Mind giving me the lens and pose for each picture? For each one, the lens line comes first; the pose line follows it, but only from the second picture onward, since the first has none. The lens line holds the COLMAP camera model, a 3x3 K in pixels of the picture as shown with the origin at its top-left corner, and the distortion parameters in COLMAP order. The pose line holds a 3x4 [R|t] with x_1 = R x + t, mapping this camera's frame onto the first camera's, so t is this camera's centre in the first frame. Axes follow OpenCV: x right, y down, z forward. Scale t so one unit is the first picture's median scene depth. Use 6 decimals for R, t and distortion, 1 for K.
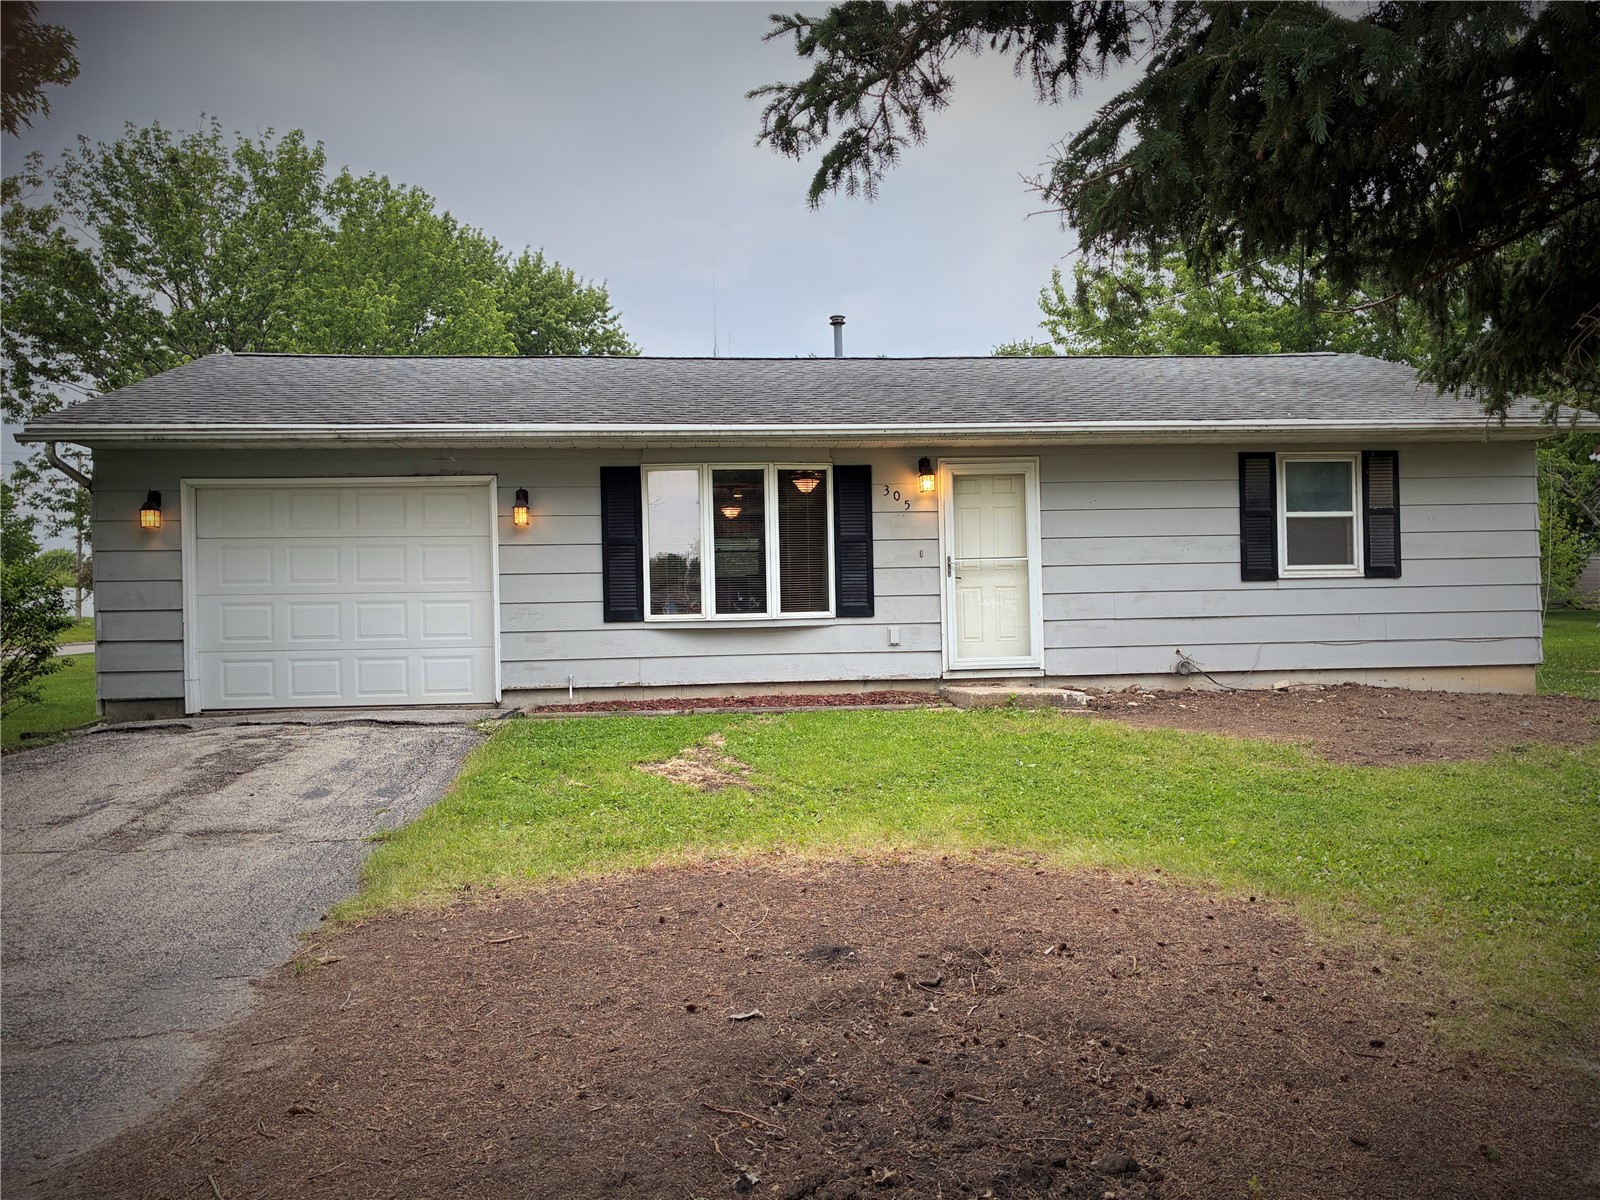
lens RADIAL K [[1254.4, 0, 797.9], [0, 1254.4, 596.2], [0, 0, 1]] dist [0.046557, -0.054512]
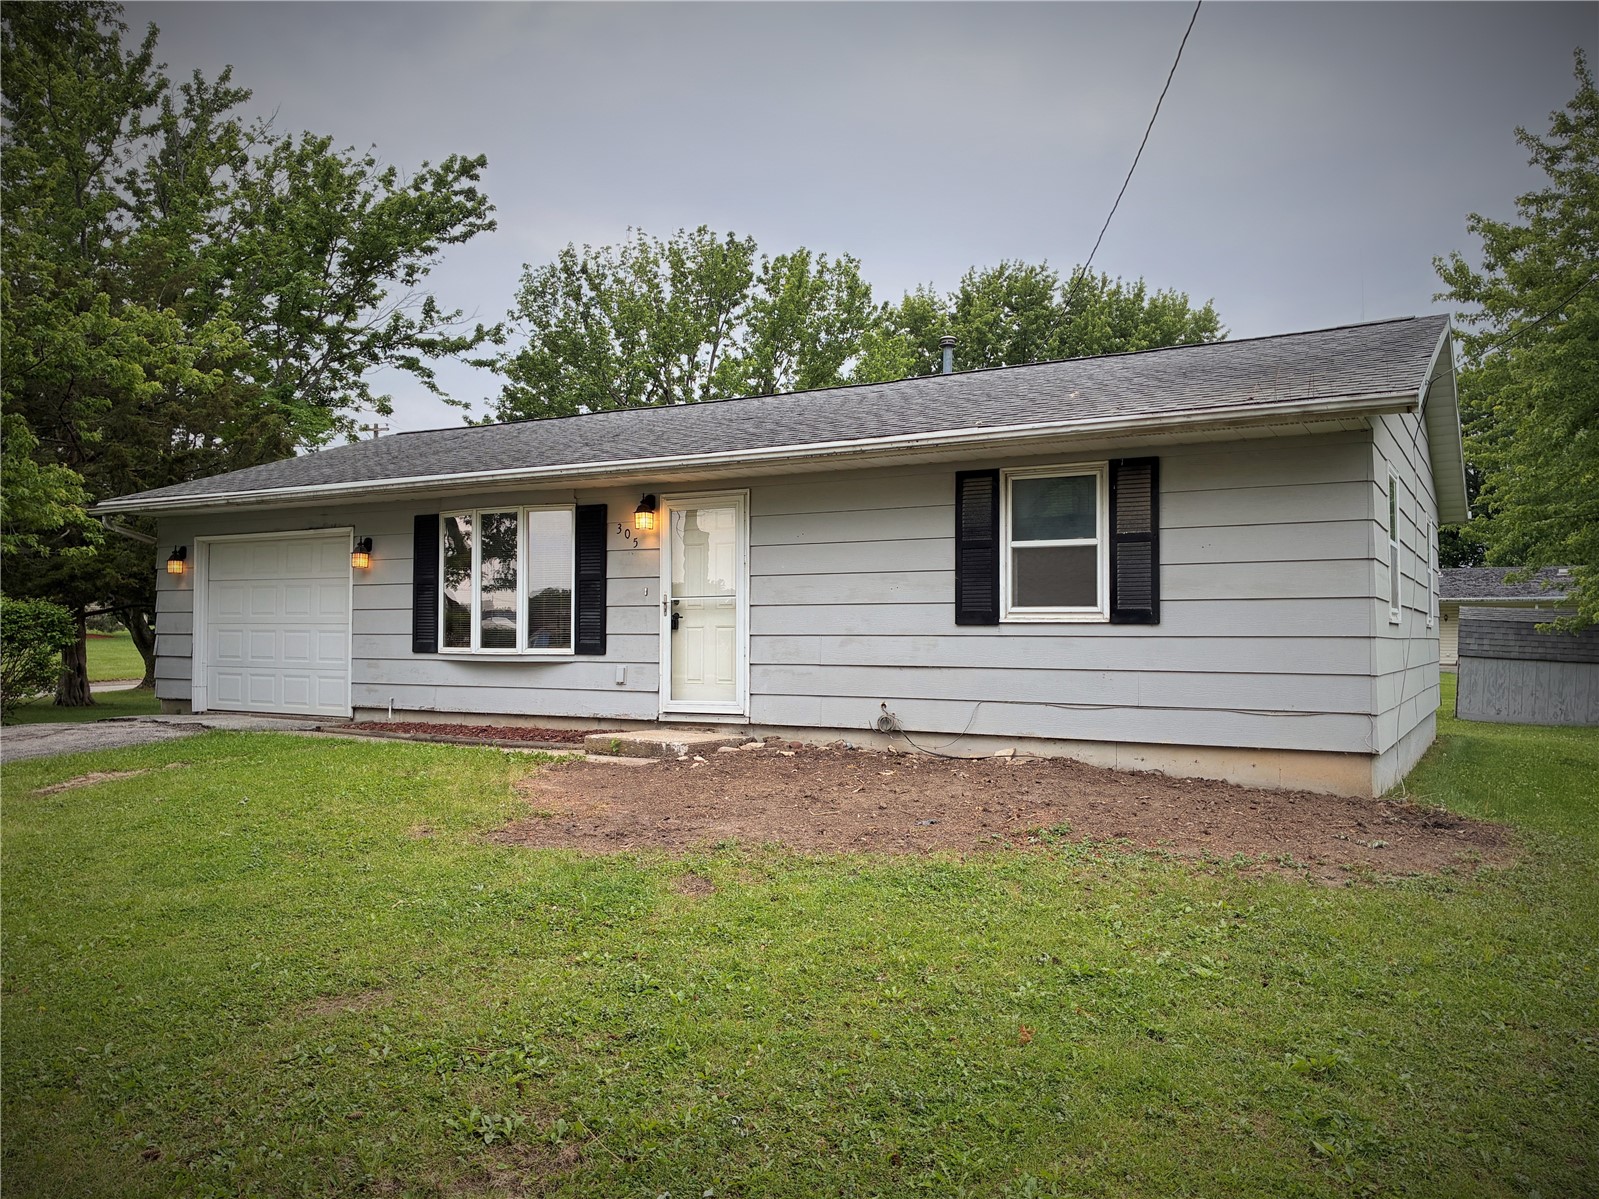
lens RADIAL K [[1253.6, 0, 805.0], [0, 1253.6, 602.2], [0, 0, 1]] dist [0.046557, -0.054512]
pose [[0.808650, 0.004726, -0.588272, 0.775343], [-0.018099, 0.999694, -0.016848, -0.011638], [0.588012, 0.024271, 0.808488, 0.275328]]
